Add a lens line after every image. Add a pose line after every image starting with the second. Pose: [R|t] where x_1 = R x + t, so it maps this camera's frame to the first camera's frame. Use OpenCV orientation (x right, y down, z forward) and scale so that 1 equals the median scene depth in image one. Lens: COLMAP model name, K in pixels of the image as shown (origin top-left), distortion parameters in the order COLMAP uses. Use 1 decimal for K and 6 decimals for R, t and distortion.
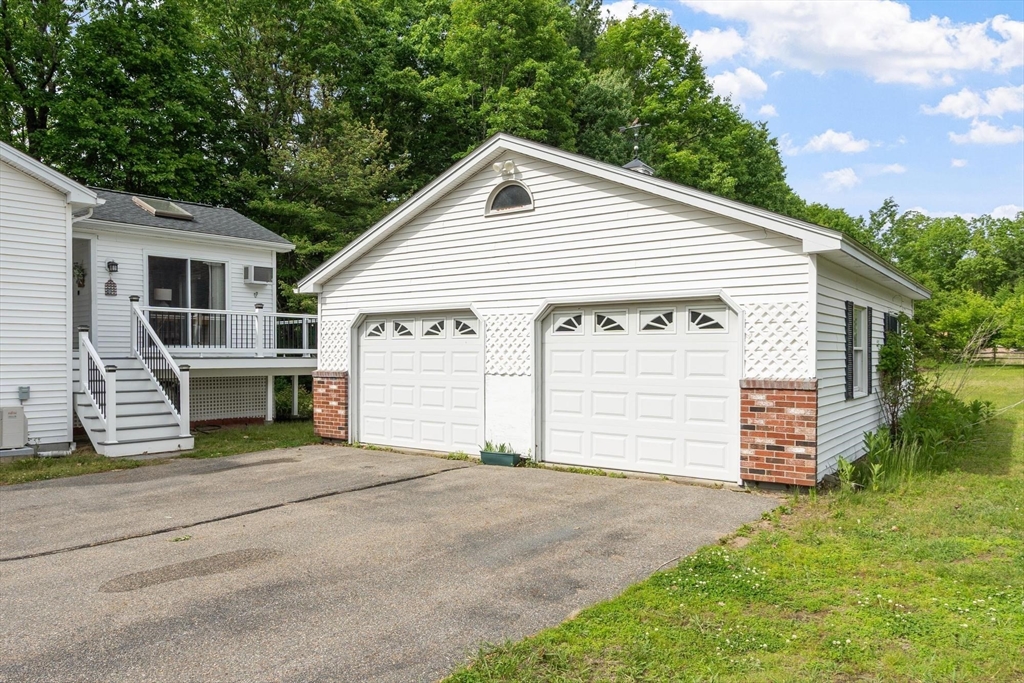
lens RADIAL K [[722.9, 0, 511.5], [0, 722.9, 343.4], [0, 0, 1]] dist [0.010735, -0.009173]
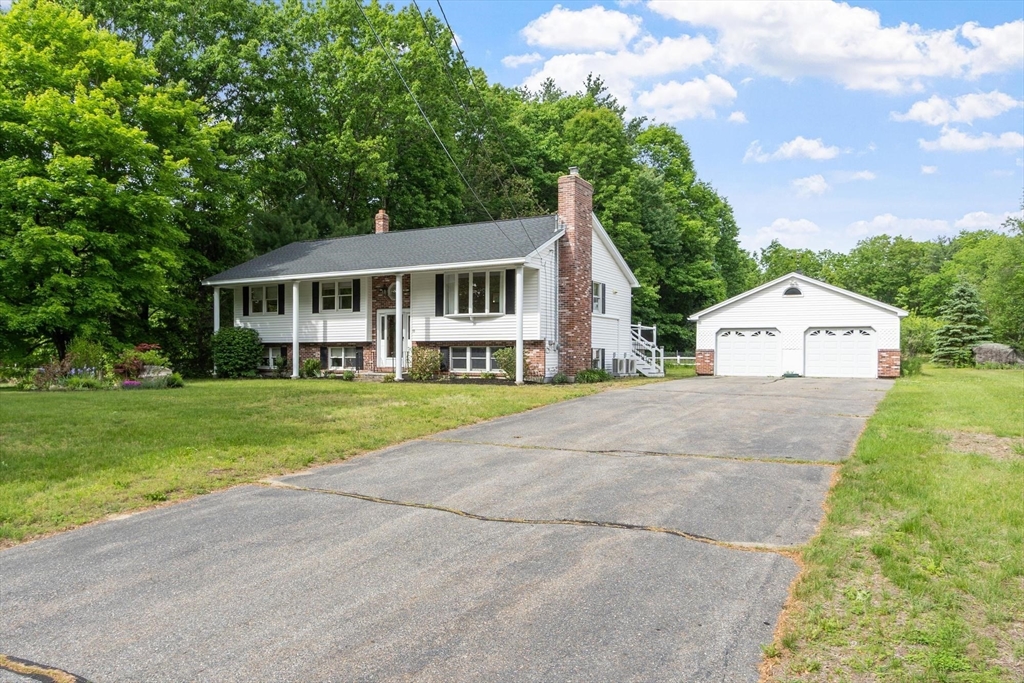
lens RADIAL K [[722.9, 0, 509.5], [0, 722.9, 349.4], [0, 0, 1]] dist [0.010735, -0.009173]
pose [[0.981411, 0.009165, 0.191699, -0.430644], [-0.009344, 0.999956, 0.000033, 0.013332], [-0.191690, -0.001824, 0.981454, -0.435529]]
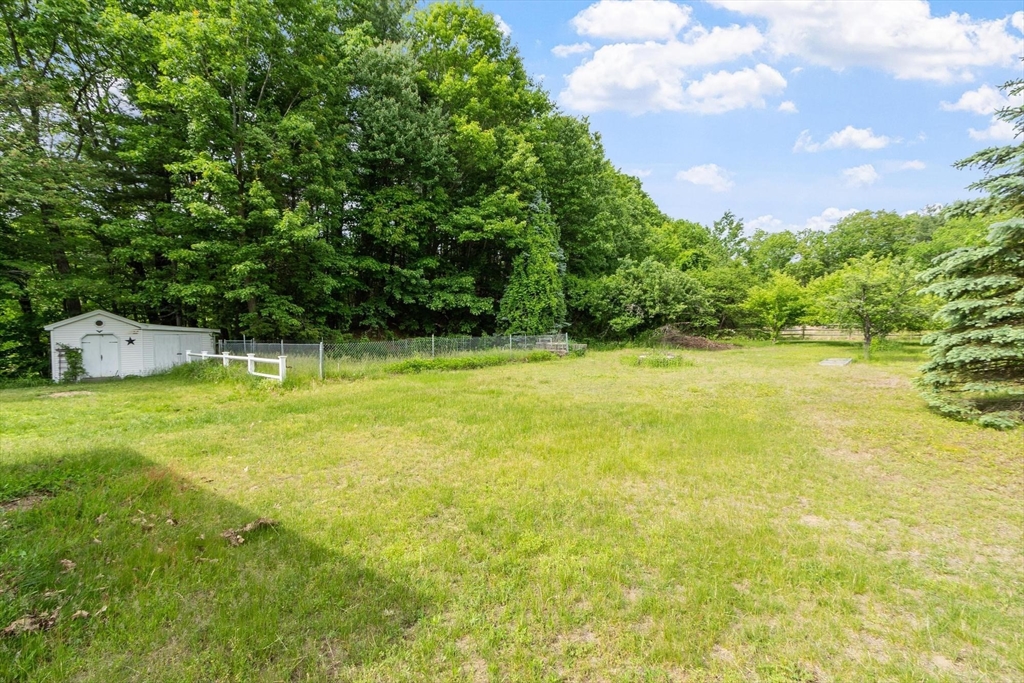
lens RADIAL K [[462.0, 0, 515.6], [0, 462.0, 332.9], [0, 0, 1]] dist [0.028821, -0.000231]
pose [[0.999848, -0.012143, 0.012484, 0.274873], [0.011955, 0.999815, 0.015076, 0.001661], [-0.012665, -0.014924, 0.999808, 0.369815]]
